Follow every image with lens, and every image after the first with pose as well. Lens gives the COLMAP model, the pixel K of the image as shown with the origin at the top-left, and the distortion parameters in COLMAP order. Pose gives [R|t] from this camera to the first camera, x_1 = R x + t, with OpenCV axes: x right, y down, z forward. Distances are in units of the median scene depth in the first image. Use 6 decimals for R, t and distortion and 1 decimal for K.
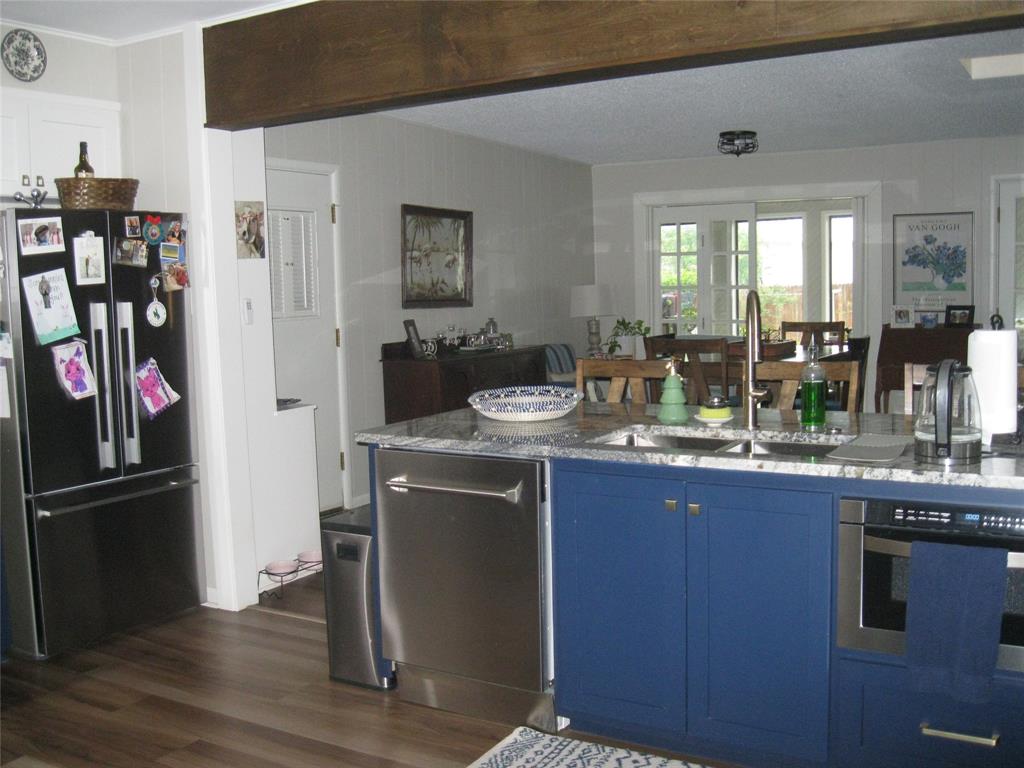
lens RADIAL K [[1043.5, 0, 512.0], [0, 1043.5, 384.0], [0, 0, 1]] dist [-0.117449, 0.012583]
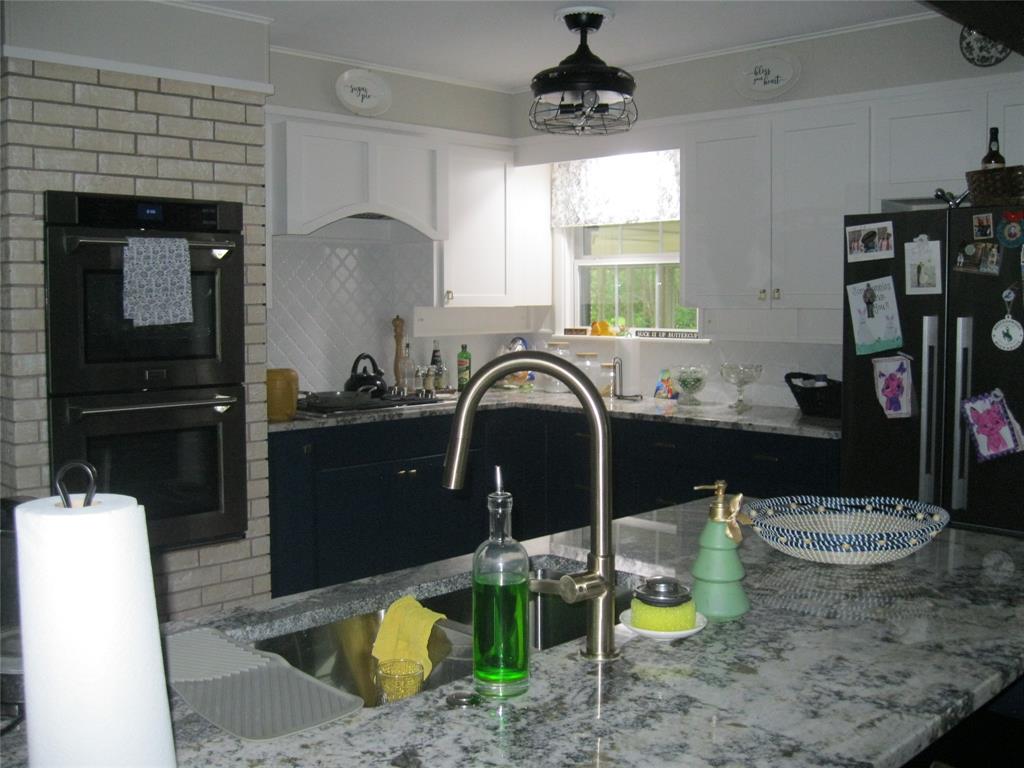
lens RADIAL K [[1043.5, 0, 512.0], [0, 1043.5, 384.0], [0, 0, 1]] dist [-0.117449, 0.012583]
pose [[-0.253057, 0.109438, -0.961242, 0.544342], [-0.089201, 0.986710, 0.135820, -0.109859], [0.963330, 0.120114, -0.239932, 0.879882]]
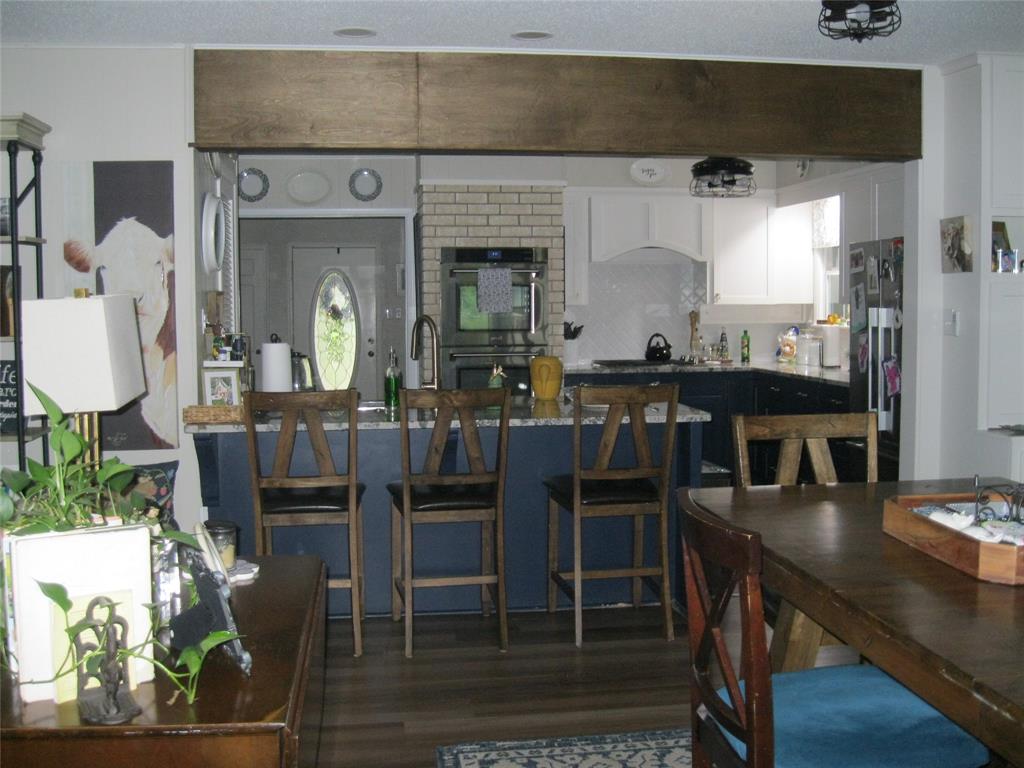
lens RADIAL K [[1043.5, 0, 512.0], [0, 1043.5, 384.0], [0, 0, 1]] dist [-0.117449, 0.012583]
pose [[-0.771155, 0.085932, -0.630822, 0.893059], [-0.032959, 0.984132, 0.174353, -0.211410], [0.635794, 0.155244, -0.756085, 1.822299]]
